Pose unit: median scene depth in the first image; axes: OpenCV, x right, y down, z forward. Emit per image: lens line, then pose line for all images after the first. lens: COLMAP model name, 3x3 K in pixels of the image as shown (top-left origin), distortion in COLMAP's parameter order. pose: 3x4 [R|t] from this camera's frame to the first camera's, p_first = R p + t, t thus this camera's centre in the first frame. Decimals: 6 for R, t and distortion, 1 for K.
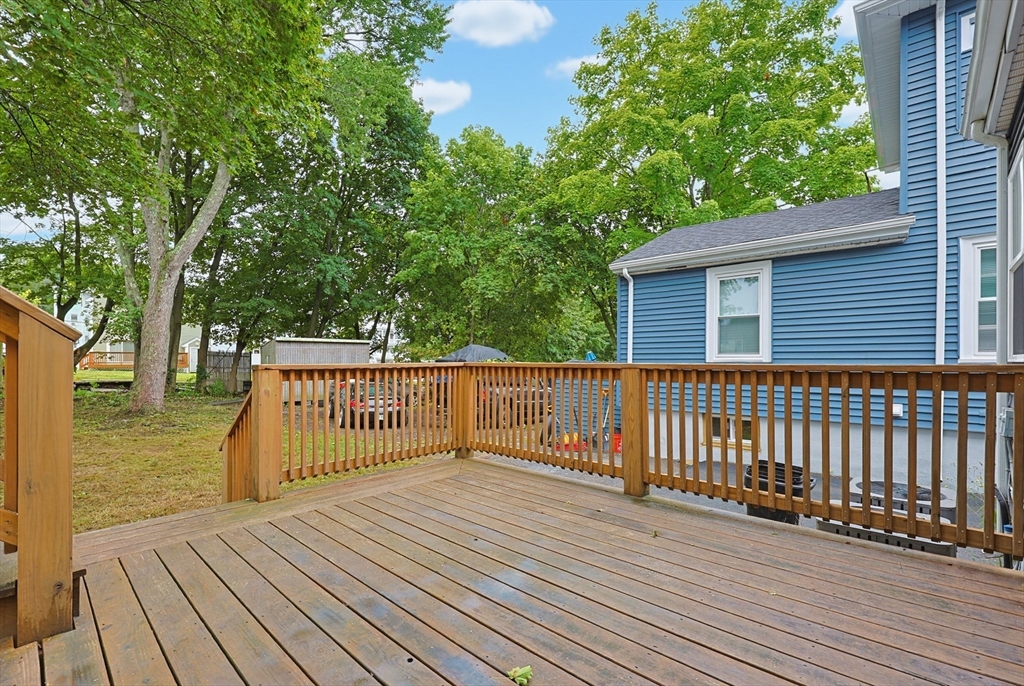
lens RADIAL K [[466.8, 0, 512.0], [0, 466.8, 343.0], [0, 0, 1]] dist [0.000838, 0.000168]
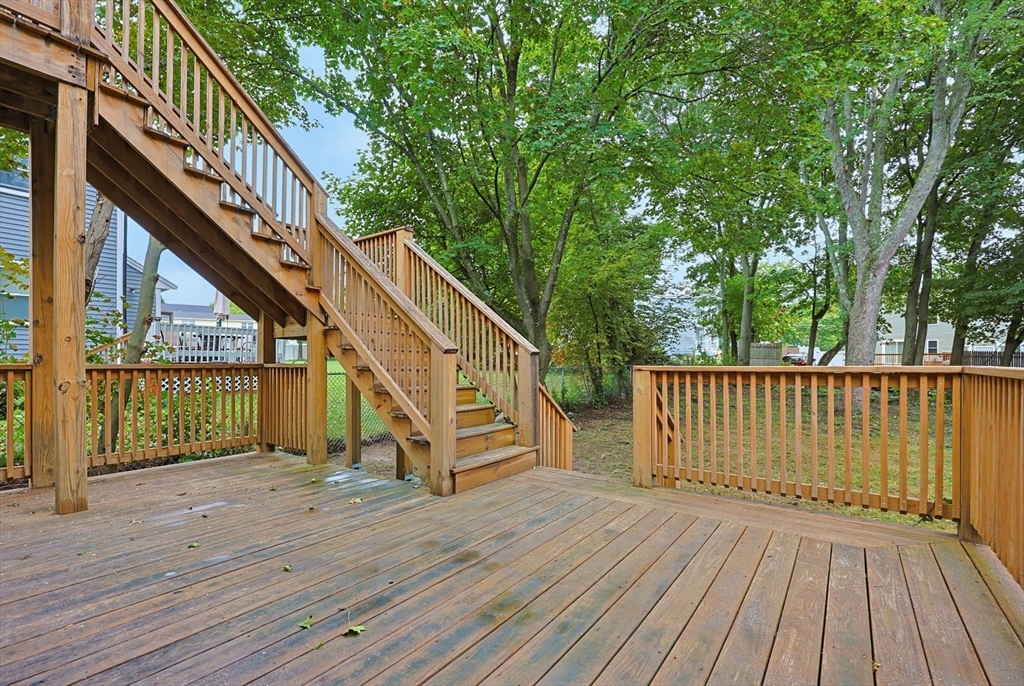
lens RADIAL K [[450.1, 0, 505.8], [0, 450.1, 356.3], [0, 0, 1]] dist [0.002064, 0.000169]
pose [[0.105459, -0.009906, -0.994374, 0.478598], [0.034130, 0.999397, -0.006337, 0.018271], [0.993838, -0.033270, 0.105733, 0.528060]]
